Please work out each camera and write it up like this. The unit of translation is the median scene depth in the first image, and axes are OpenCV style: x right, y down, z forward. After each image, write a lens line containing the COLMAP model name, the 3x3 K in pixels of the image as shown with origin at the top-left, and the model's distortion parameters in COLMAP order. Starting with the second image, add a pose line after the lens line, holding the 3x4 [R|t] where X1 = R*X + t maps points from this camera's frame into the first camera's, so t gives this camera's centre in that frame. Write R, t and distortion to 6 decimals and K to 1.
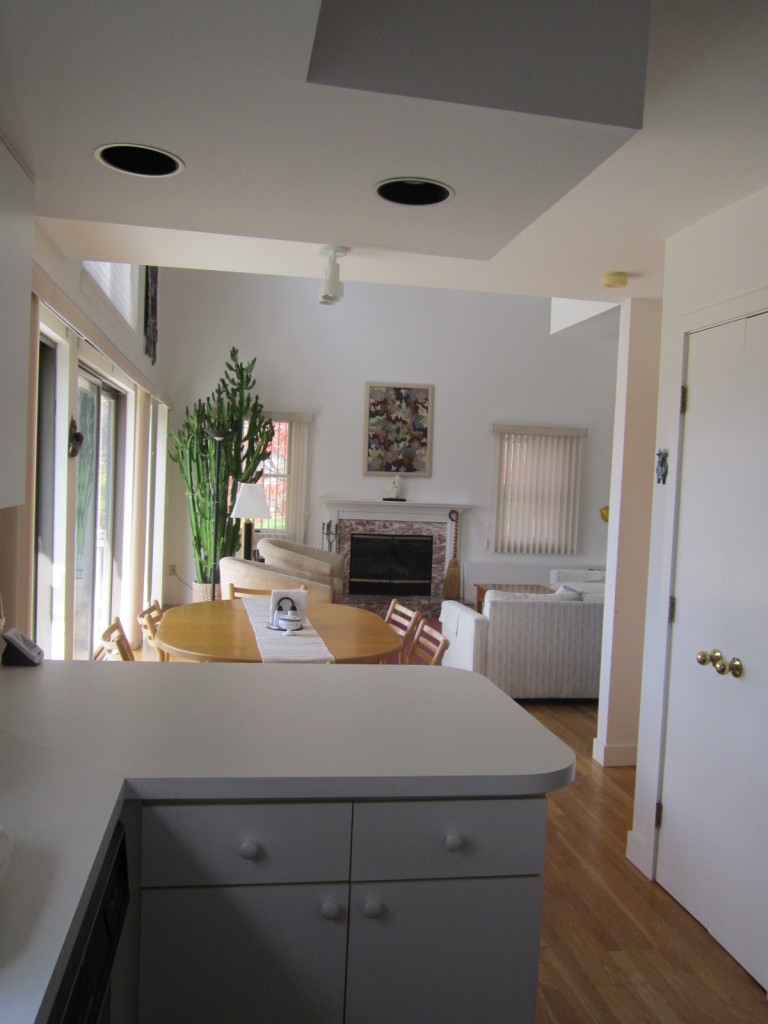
lens RADIAL K [[856.4, 0, 384.7], [0, 856.4, 512.8], [0, 0, 1]] dist [-0.002392, -0.000455]
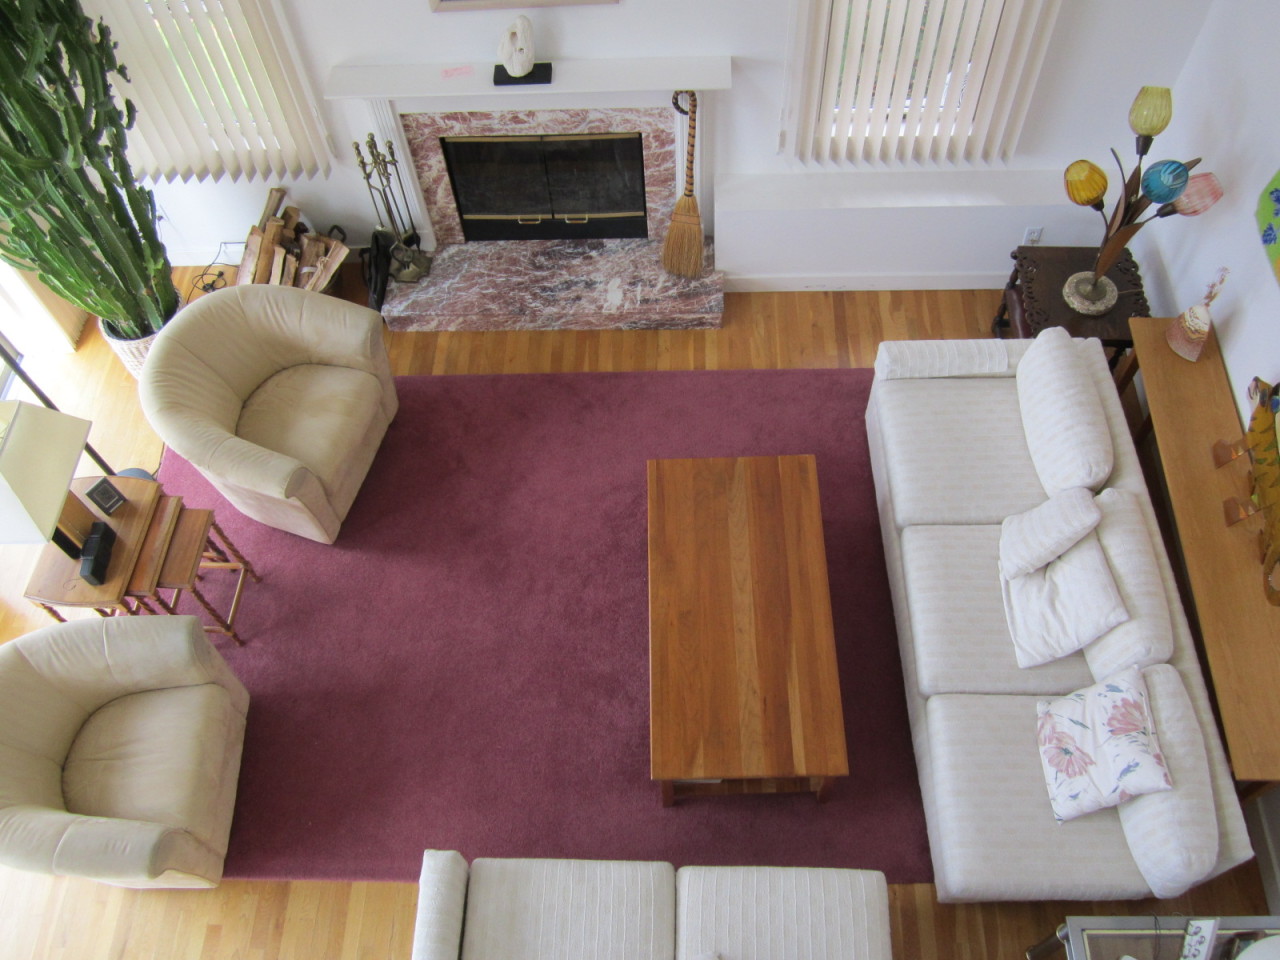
lens RADIAL K [[1070.5, 0, 639.8], [0, 1070.5, 479.6], [0, 0, 1]] dist [-0.002392, -0.000455]
pose [[0.978158, 0.110928, -0.175790, 0.163707], [0.081196, 0.574602, 0.814396, -0.291392], [0.191348, -0.810881, 0.553044, 0.591095]]
